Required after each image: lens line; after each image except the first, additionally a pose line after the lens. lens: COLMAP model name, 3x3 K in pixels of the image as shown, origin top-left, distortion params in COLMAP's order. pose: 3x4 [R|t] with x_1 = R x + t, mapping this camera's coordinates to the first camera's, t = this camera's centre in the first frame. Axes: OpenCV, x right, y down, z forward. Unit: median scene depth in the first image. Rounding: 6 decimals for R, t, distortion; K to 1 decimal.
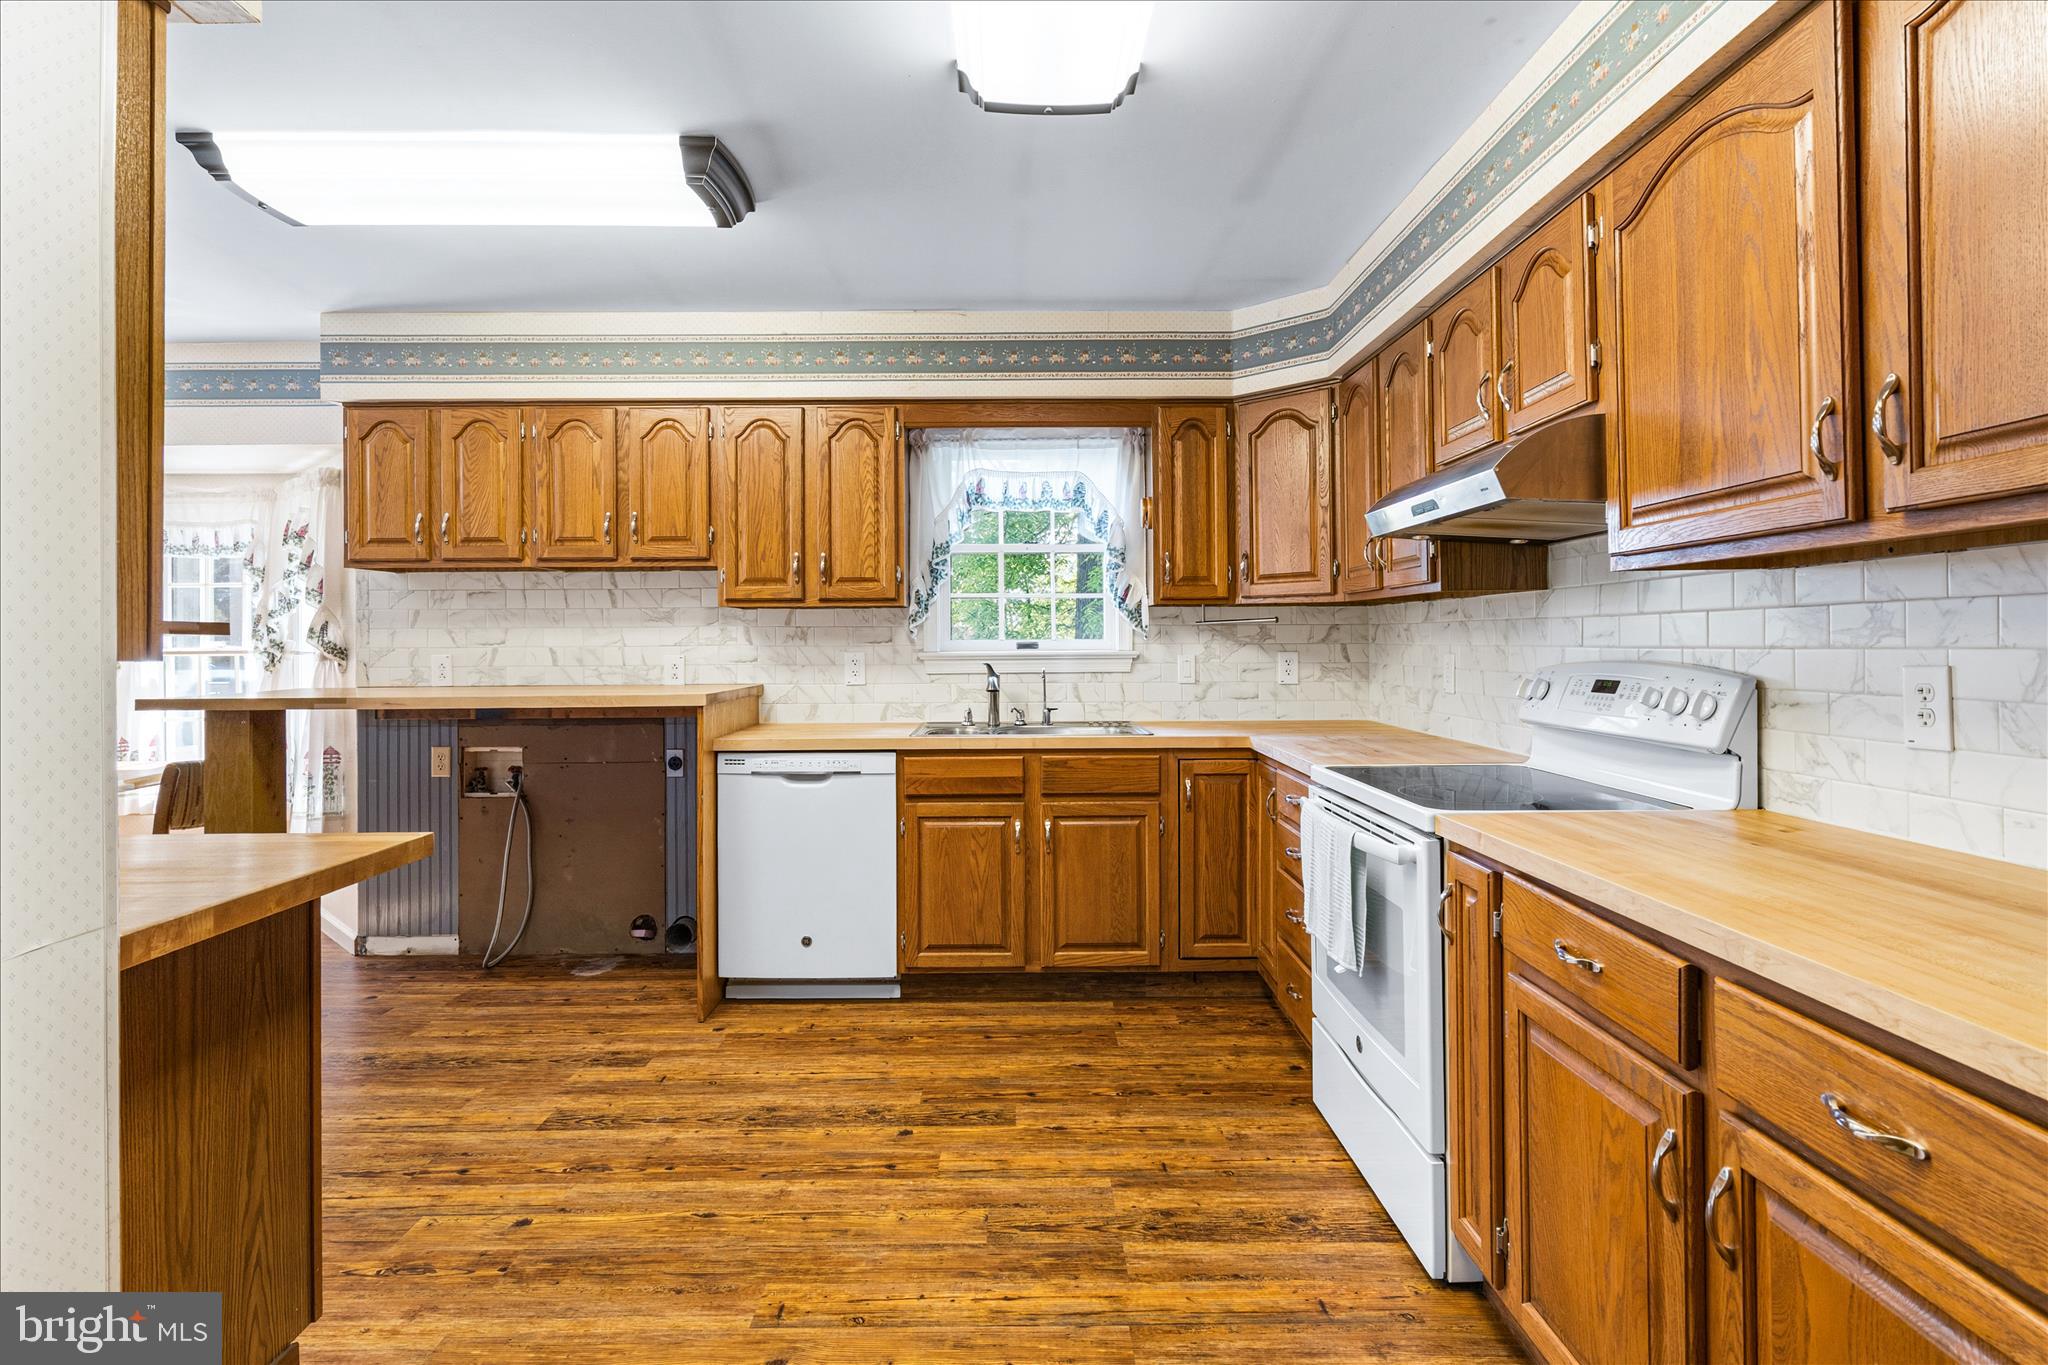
lens RADIAL K [[1005.7, 0, 1023.0], [0, 1005.7, 635.7], [0, 0, 1]] dist [-0.014802, 0.007906]
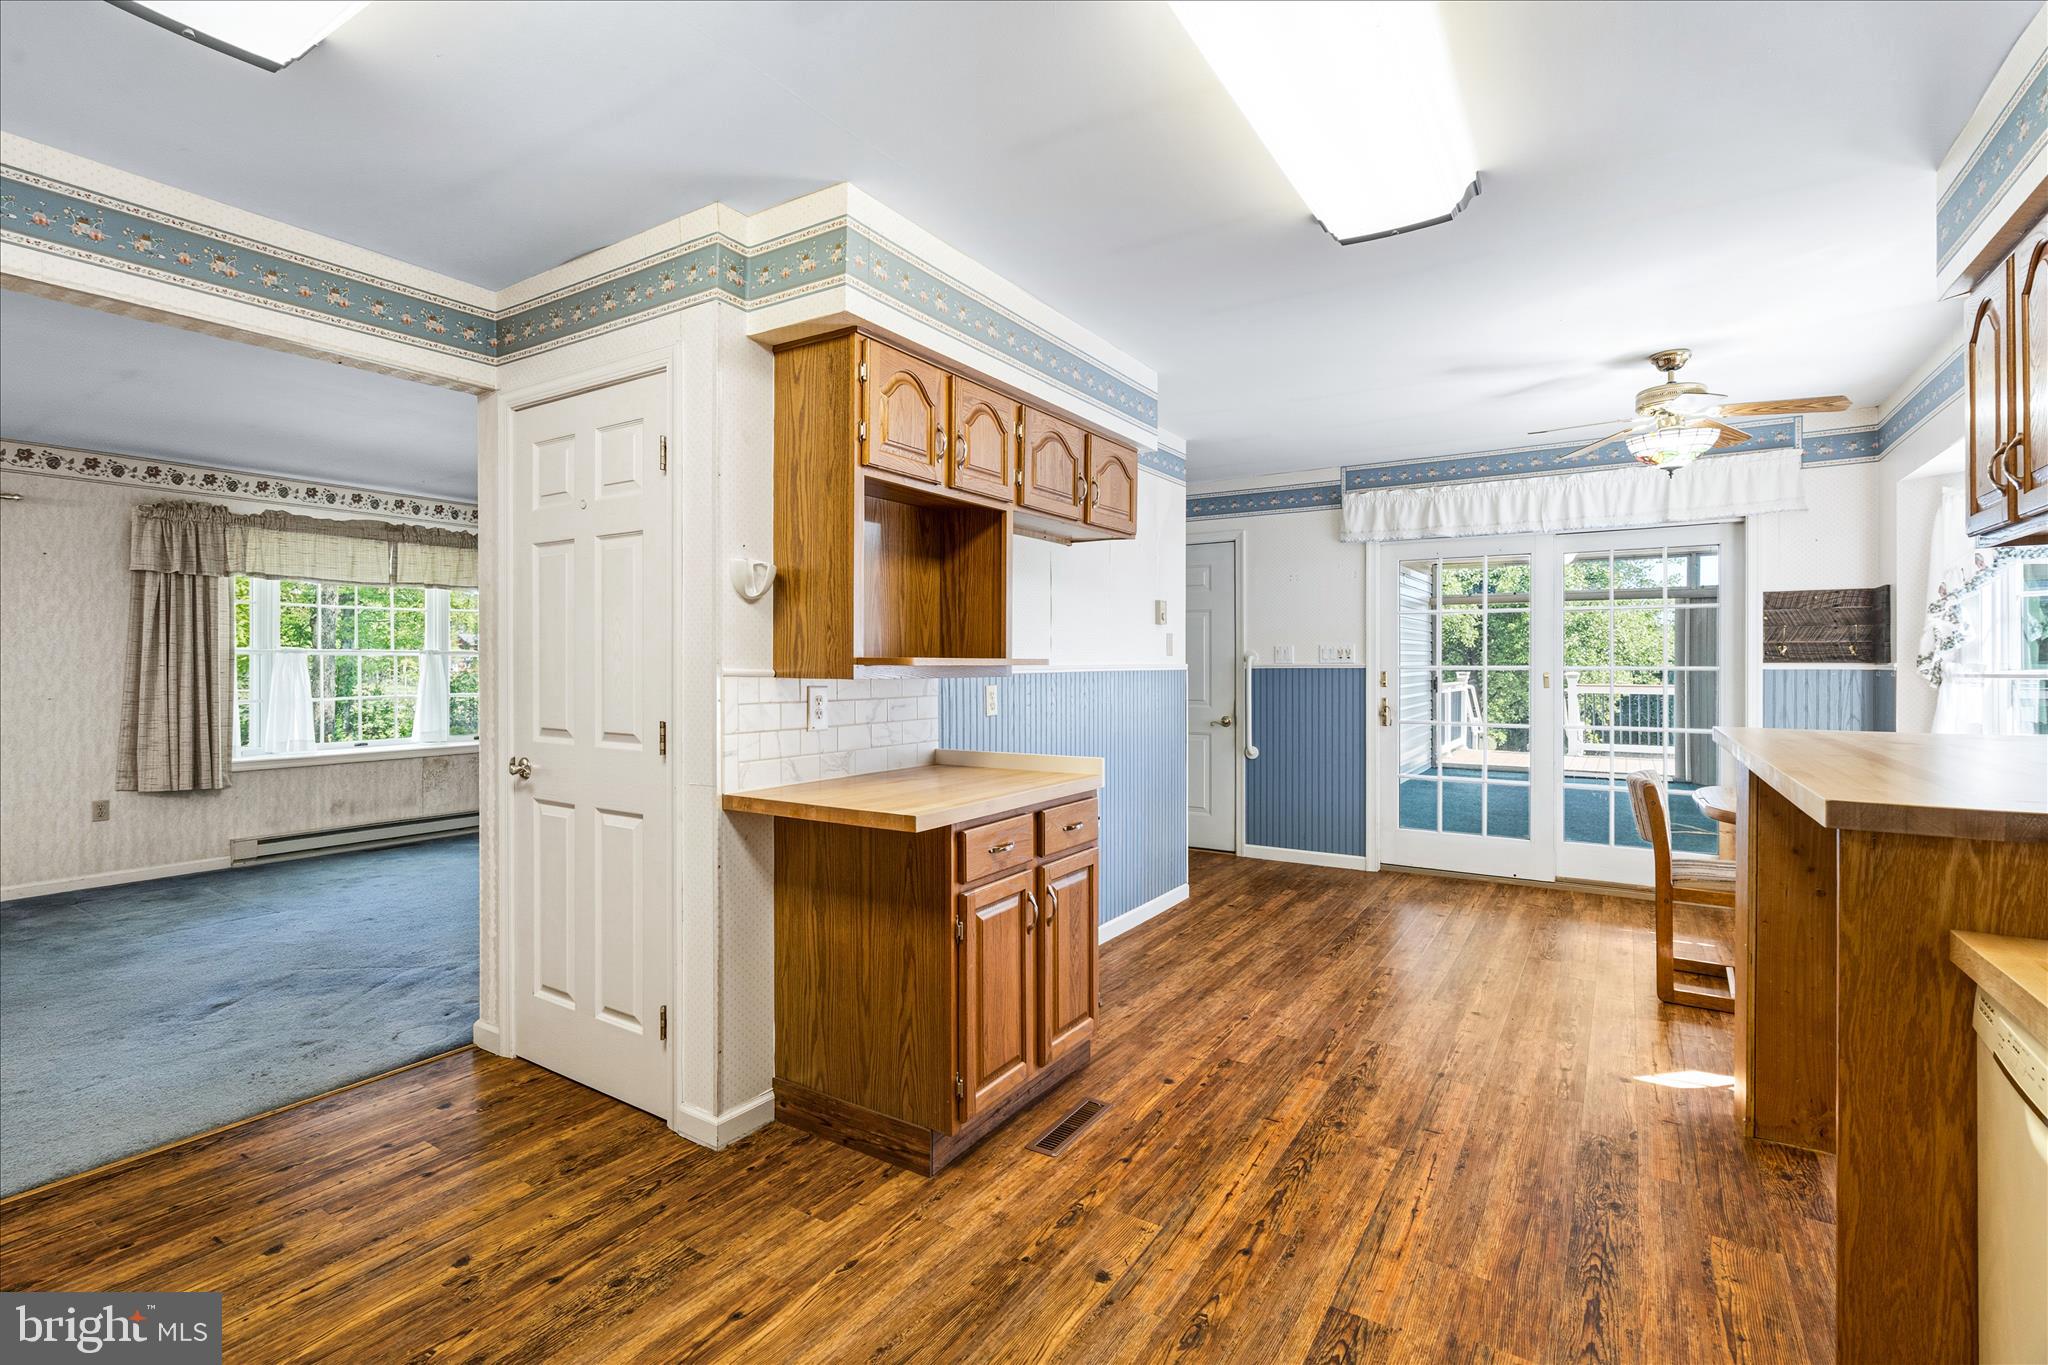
lens RADIAL K [[945.6, 0, 996.3], [0, 945.6, 672.3], [0, 0, 1]] dist [-0.001046, -0.000023]
pose [[-0.561571, 0.014392, -0.827303, 0.187649], [0.009537, 0.999895, 0.010921, -0.001724], [0.827373, -0.001757, -0.561649, 0.898491]]
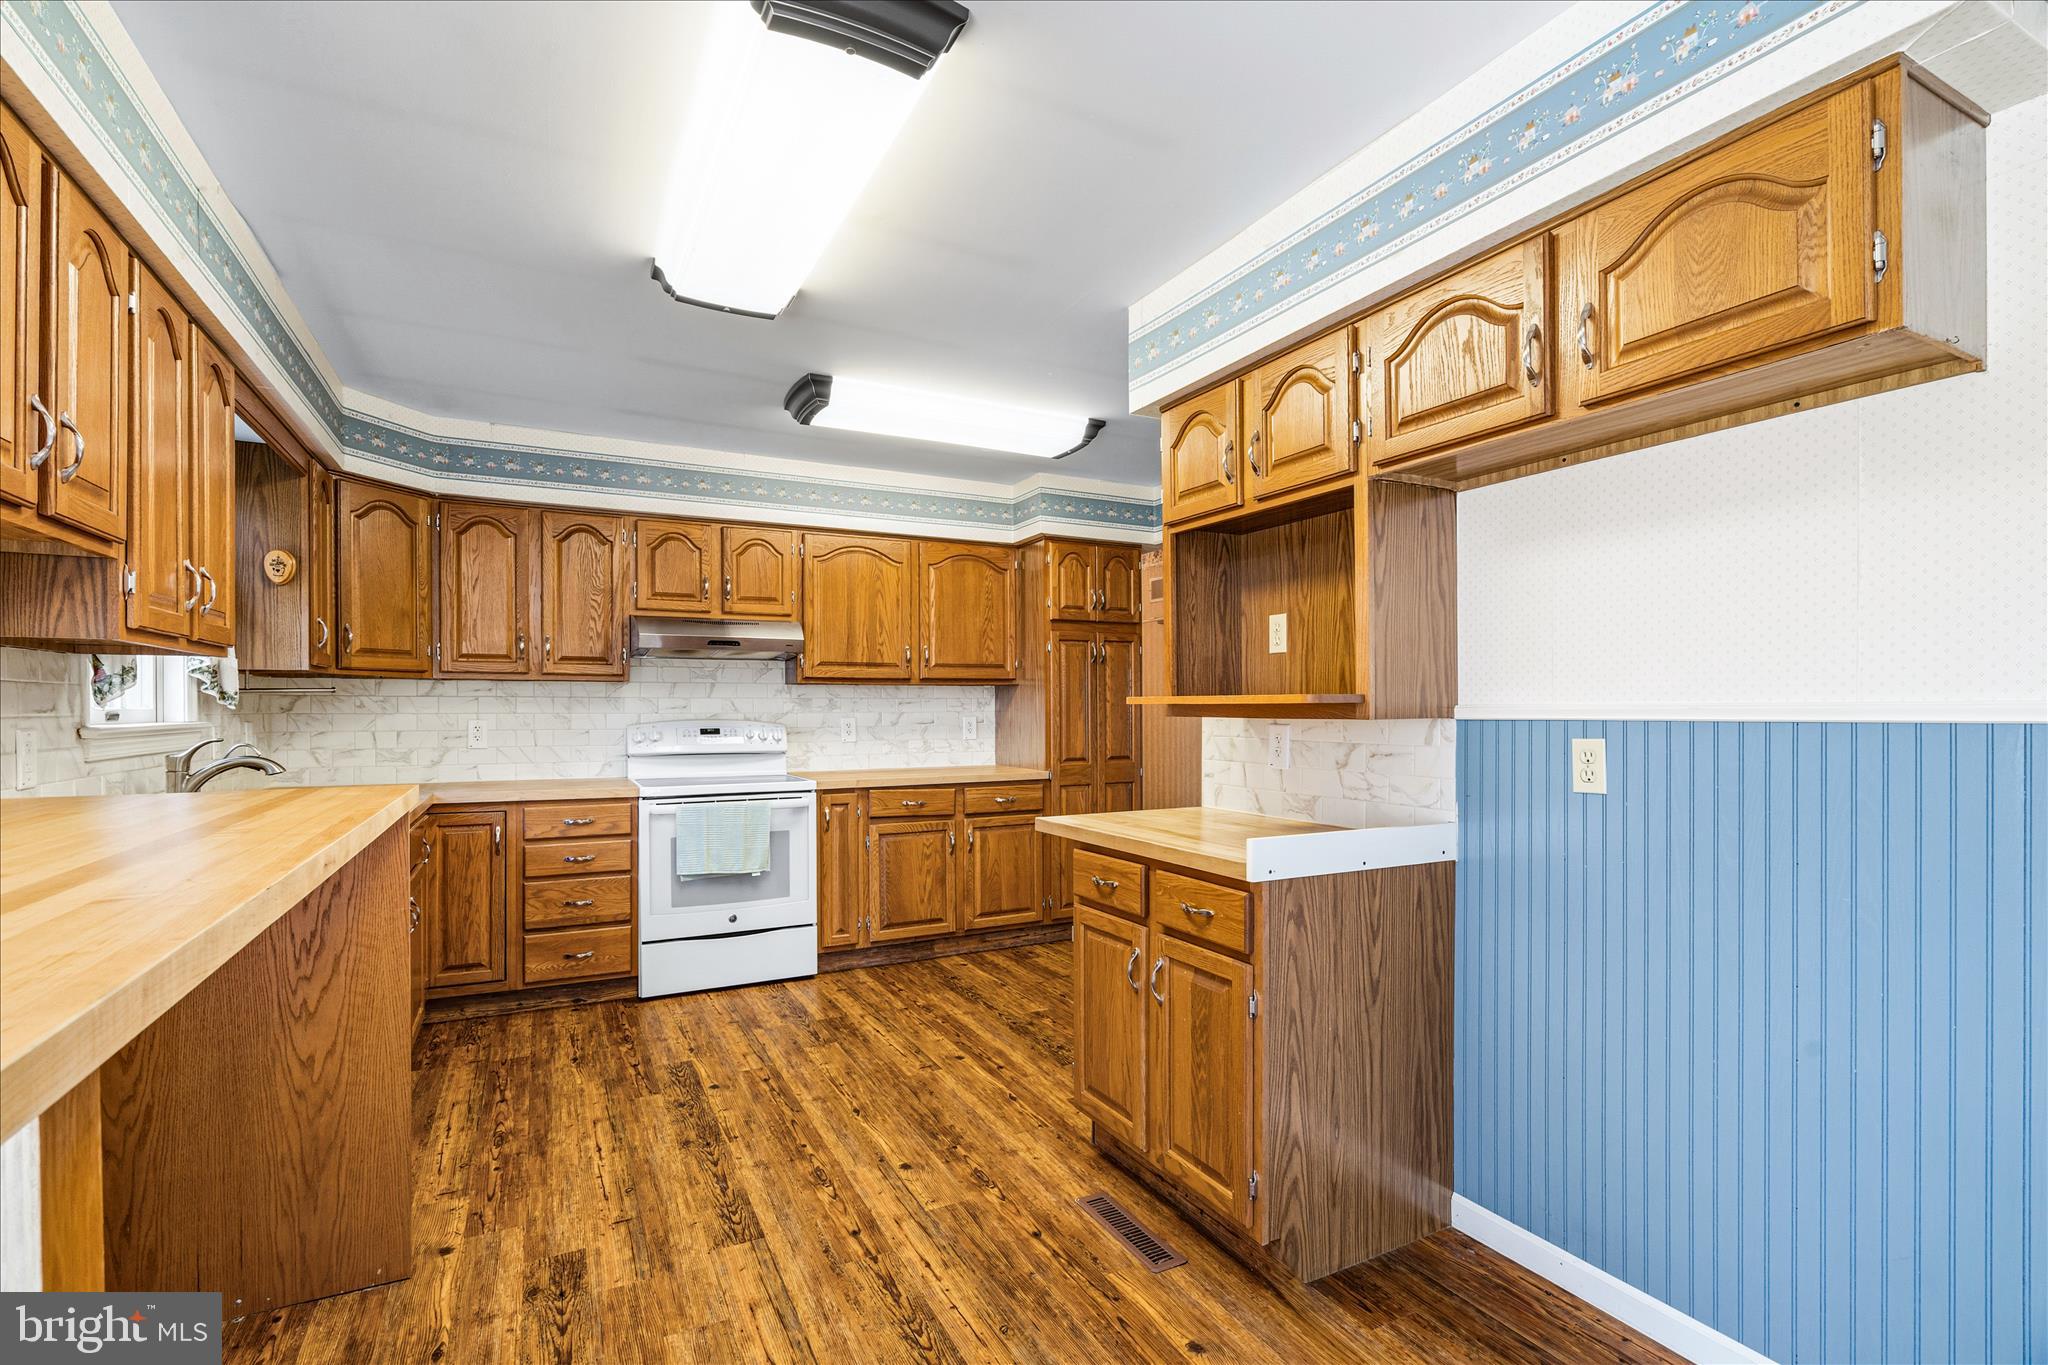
lens RADIAL K [[933.5, 0, 1014.5], [0, 933.5, 710.8], [0, 0, 1]] dist [-0.001389, 0.000033]
pose [[-0.443889, 0.004935, 0.896068, -1.021010], [-0.001436, 0.999980, -0.006218, 0.012066], [-0.896081, -0.004047, -0.443873, 0.883966]]
